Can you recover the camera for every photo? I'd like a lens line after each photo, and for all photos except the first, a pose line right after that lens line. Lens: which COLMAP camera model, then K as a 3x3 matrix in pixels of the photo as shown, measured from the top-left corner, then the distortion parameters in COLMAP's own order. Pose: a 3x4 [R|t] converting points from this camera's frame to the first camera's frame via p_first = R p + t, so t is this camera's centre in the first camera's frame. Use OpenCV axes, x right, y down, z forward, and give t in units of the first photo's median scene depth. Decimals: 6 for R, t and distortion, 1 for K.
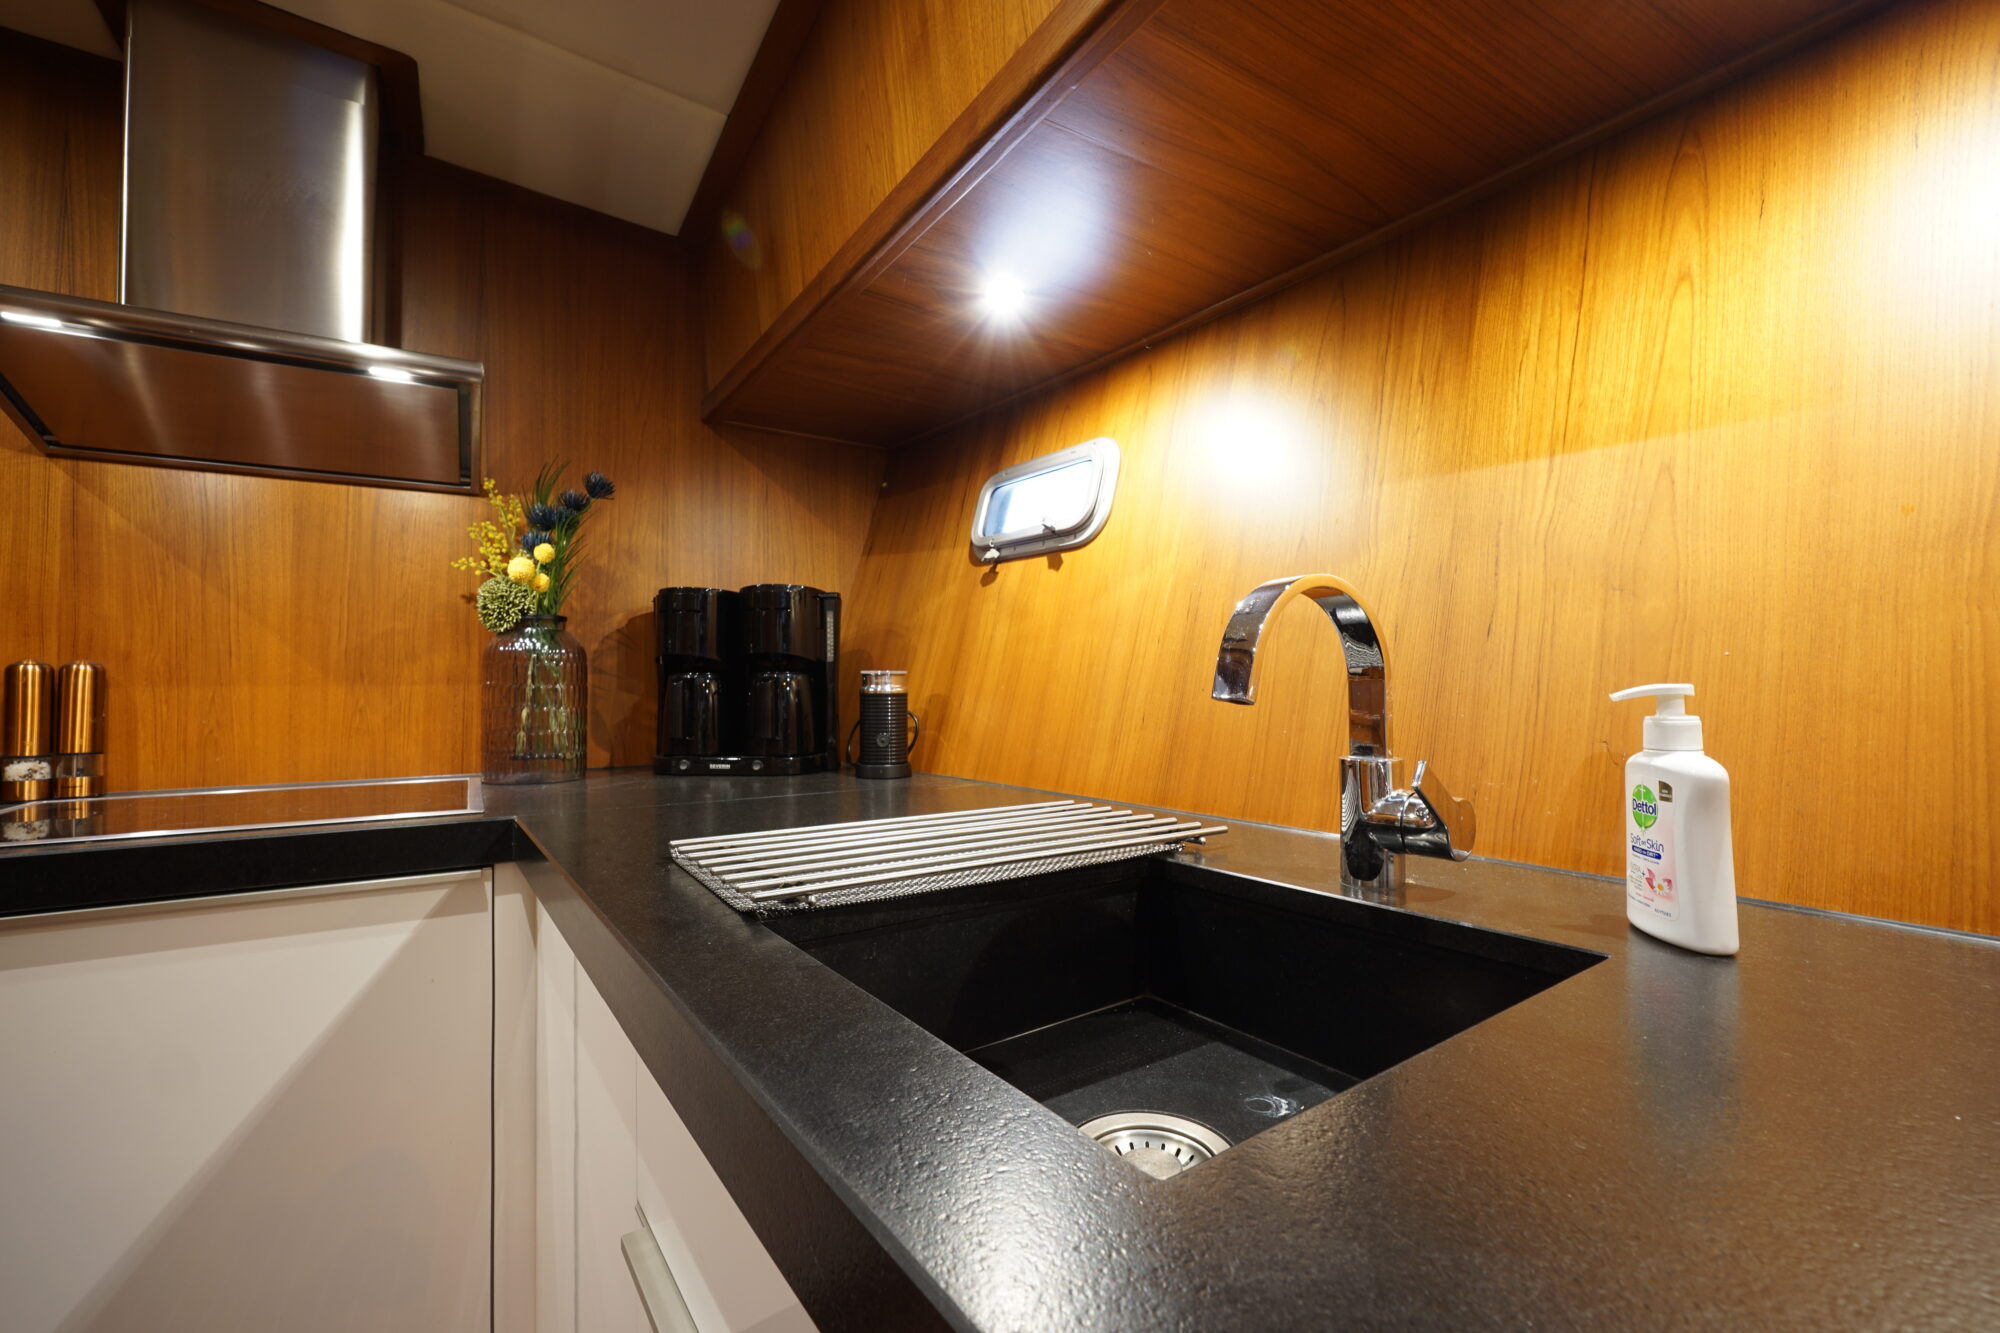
lens RADIAL K [[842.3, 0, 995.3], [0, 842.3, 668.3], [0, 0, 1]] dist [-0.017078, 0.006162]
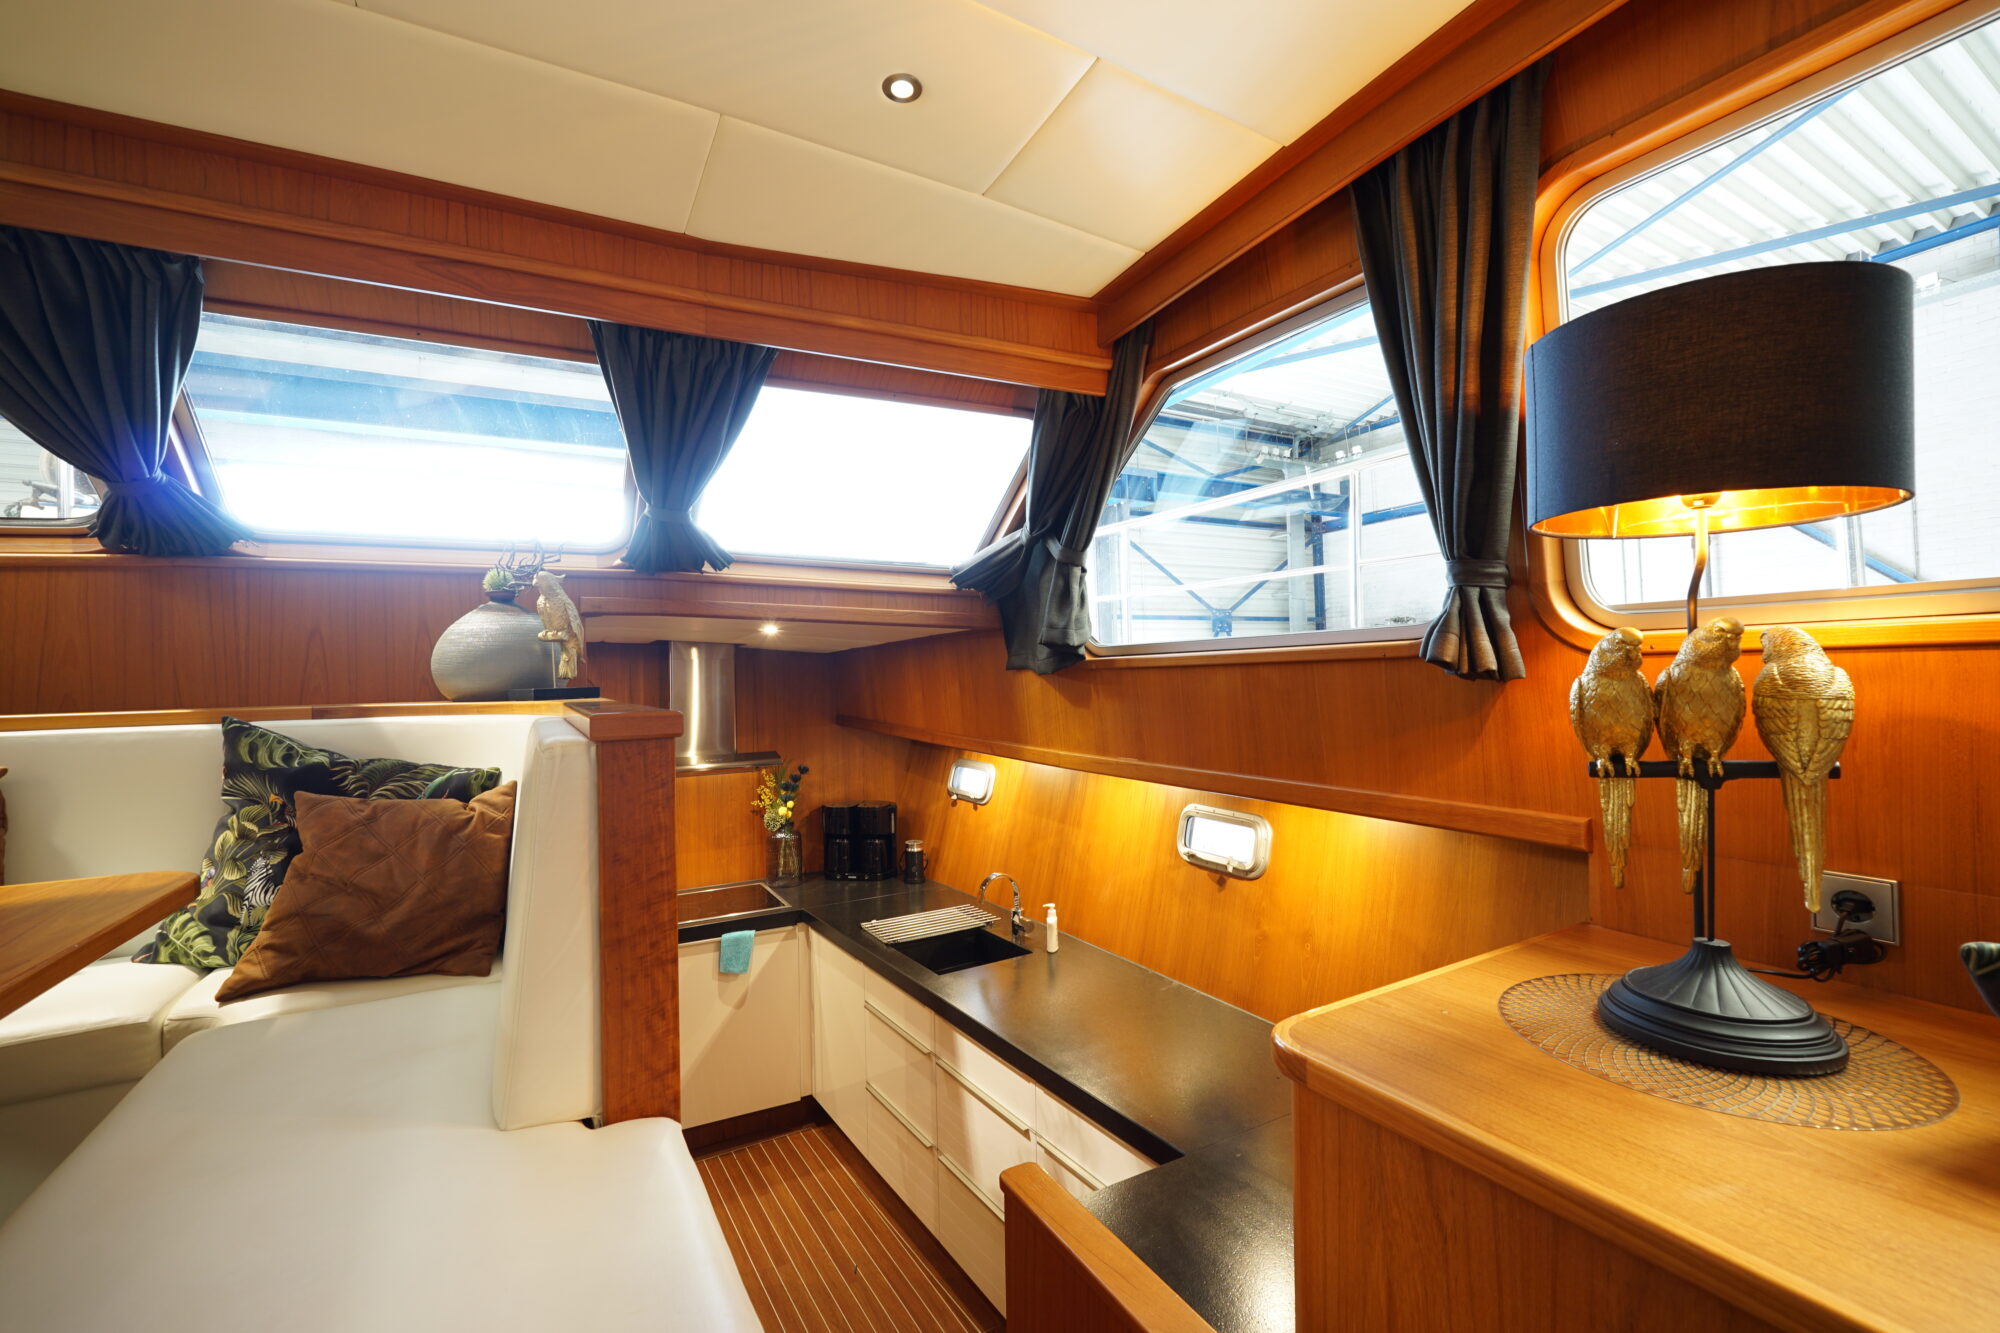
lens RADIAL K [[842.3, 0, 995.3], [0, 842.3, 668.3], [0, 0, 1]] dist [-0.017078, 0.006162]
pose [[0.998869, -0.013644, -0.045540, 0.251707], [0.014288, 0.999802, 0.013853, -0.580356], [0.045342, -0.014488, 0.998866, -1.628457]]
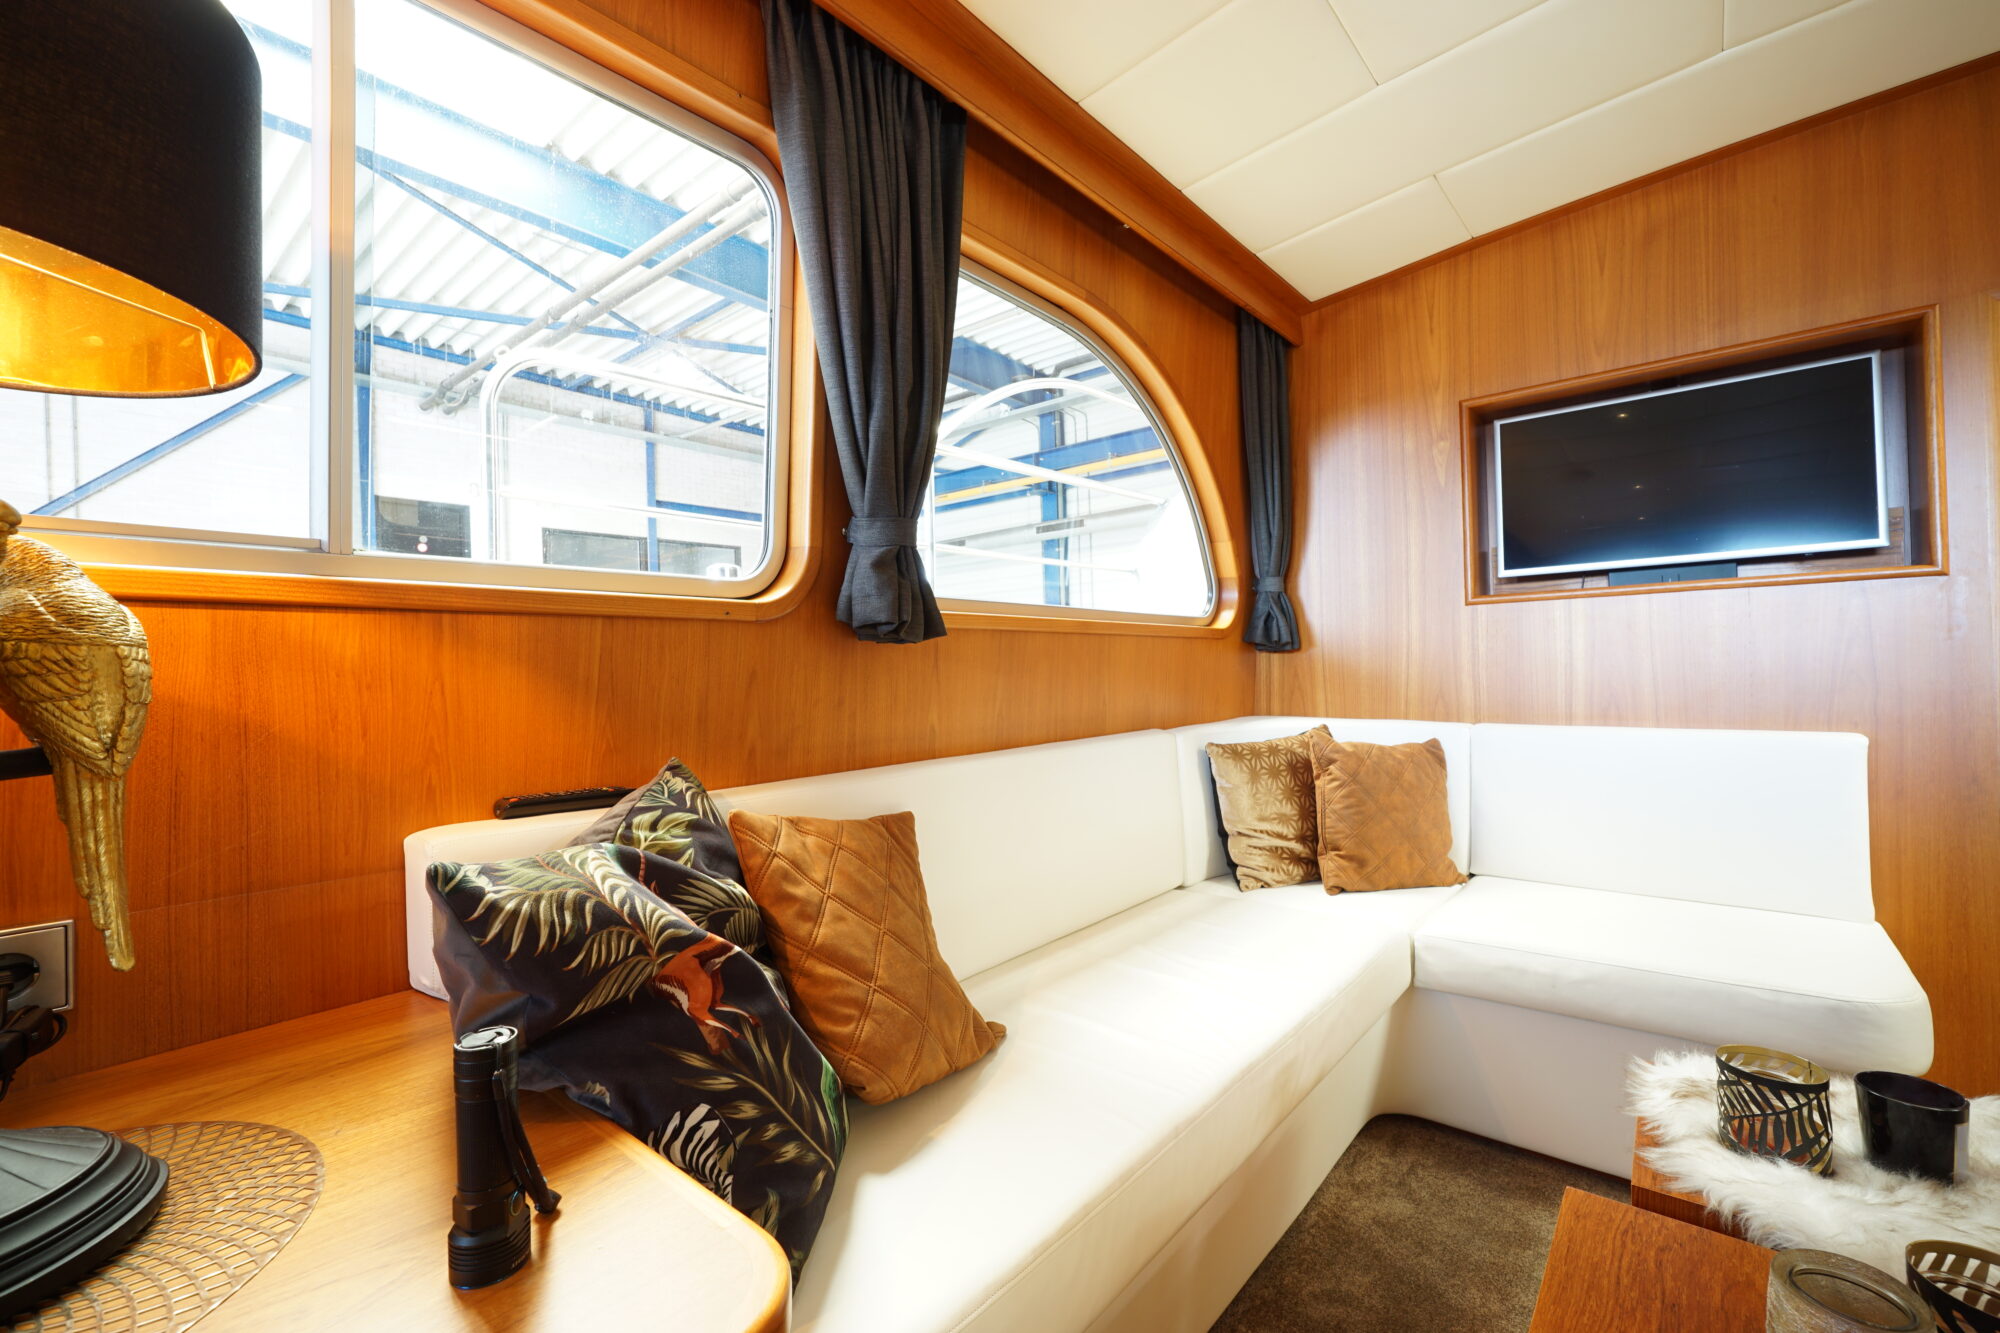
lens RADIAL K [[842.3, 0, 995.3], [0, 842.3, 668.3], [0, 0, 1]] dist [-0.017078, 0.006162]
pose [[-0.299876, 0.024634, 0.953660, 0.309343], [0.011382, 0.999688, -0.022244, -0.521343], [-0.953910, 0.004184, -0.300063, -1.306582]]
